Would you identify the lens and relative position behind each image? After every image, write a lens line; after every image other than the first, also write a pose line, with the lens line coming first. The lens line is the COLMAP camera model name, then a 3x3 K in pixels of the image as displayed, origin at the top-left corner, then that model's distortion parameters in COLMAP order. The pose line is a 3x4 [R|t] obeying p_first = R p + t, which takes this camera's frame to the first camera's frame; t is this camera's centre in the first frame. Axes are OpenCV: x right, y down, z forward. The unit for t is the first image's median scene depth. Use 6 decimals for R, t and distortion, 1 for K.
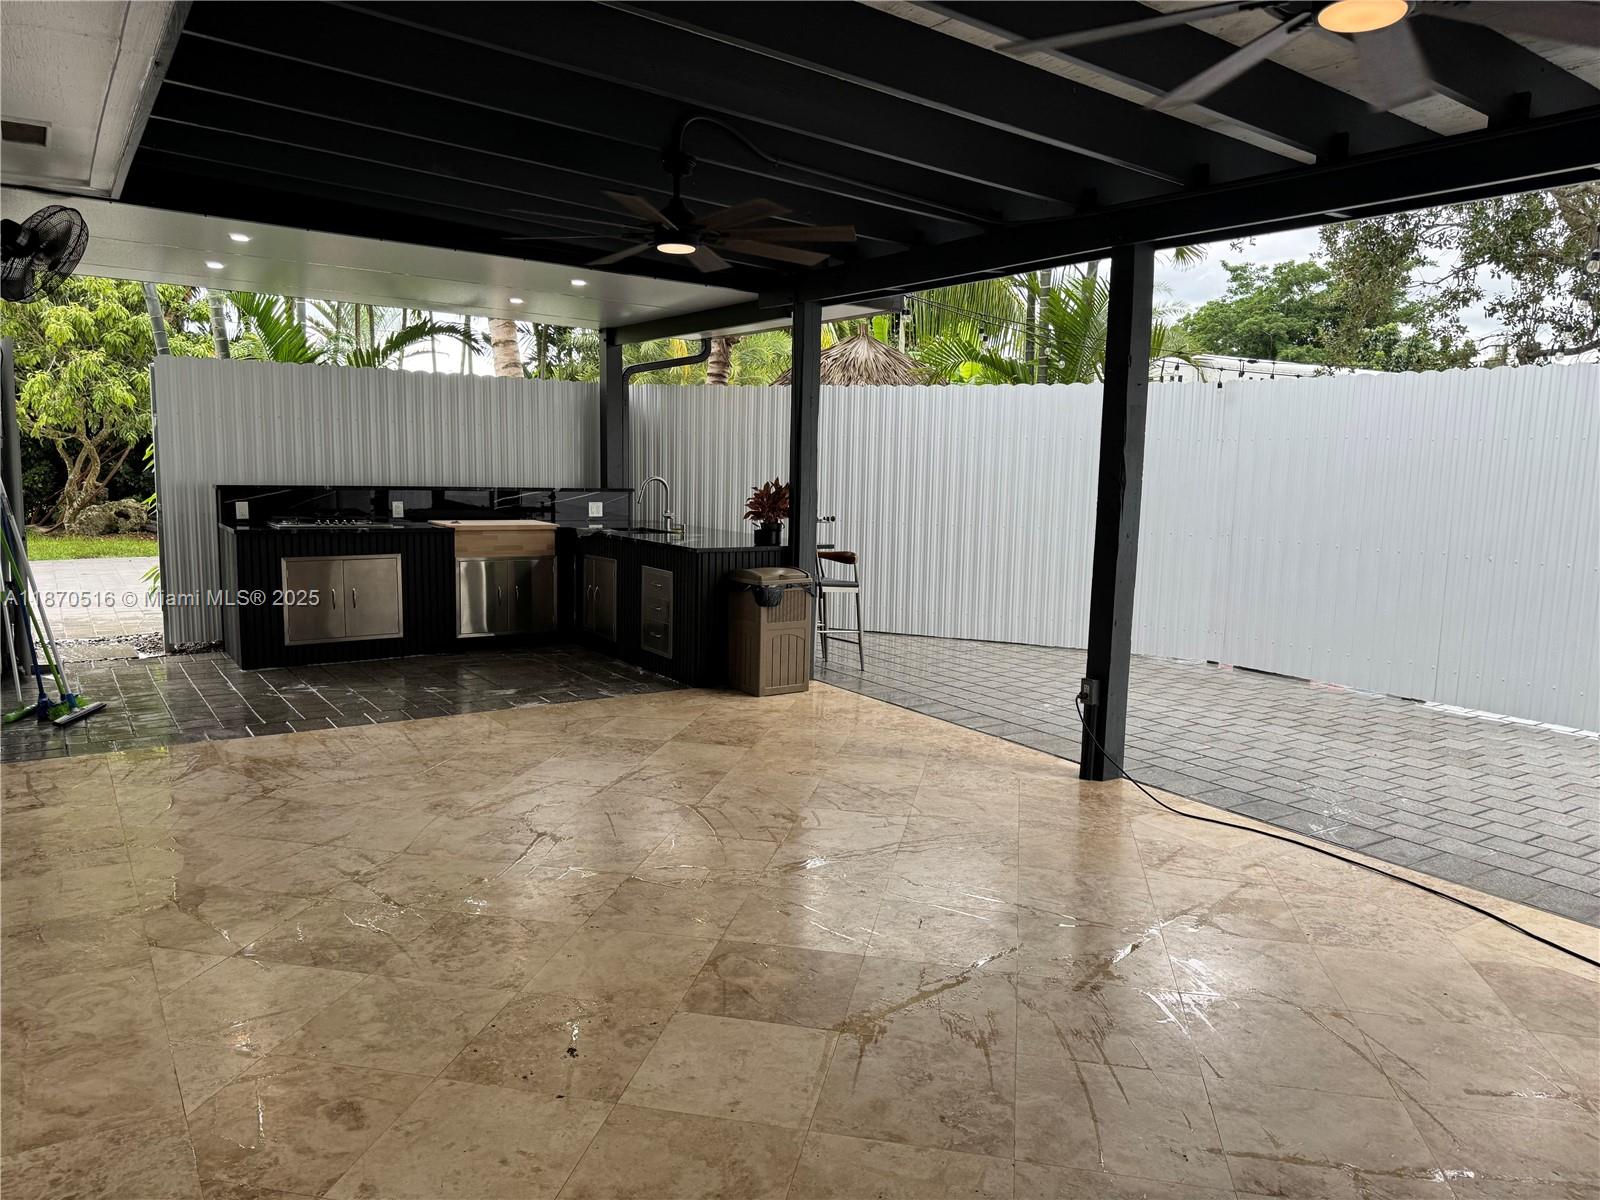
lens RADIAL K [[1158.0, 0, 800.0], [0, 1158.0, 600.0], [0, 0, 1]] dist [0.034393, -0.031825]
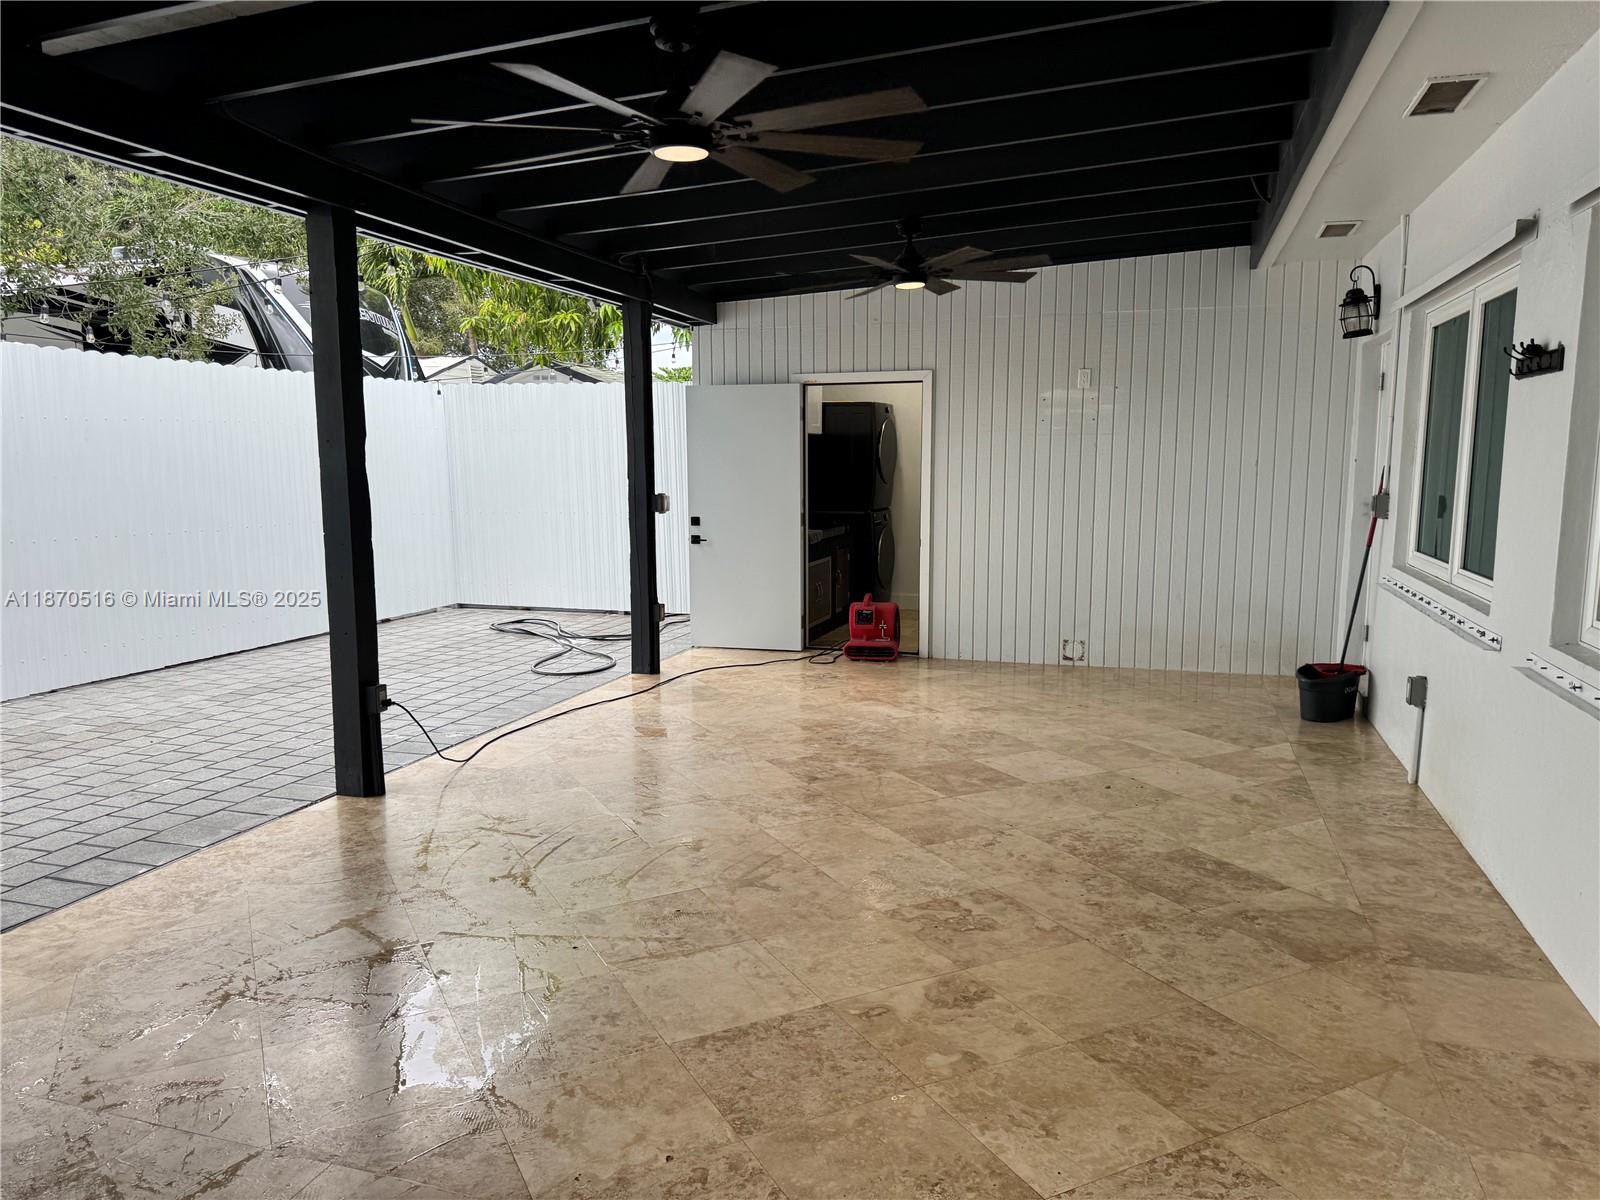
lens RADIAL K [[1158.0, 0, 800.0], [0, 1158.0, 600.0], [0, 0, 1]] dist [0.034393, -0.031825]
pose [[-0.636465, -0.122665, 0.761489, -0.919149], [0.087025, 0.969548, 0.228918, -0.249910], [-0.766381, 0.211967, -0.606408, 1.810344]]
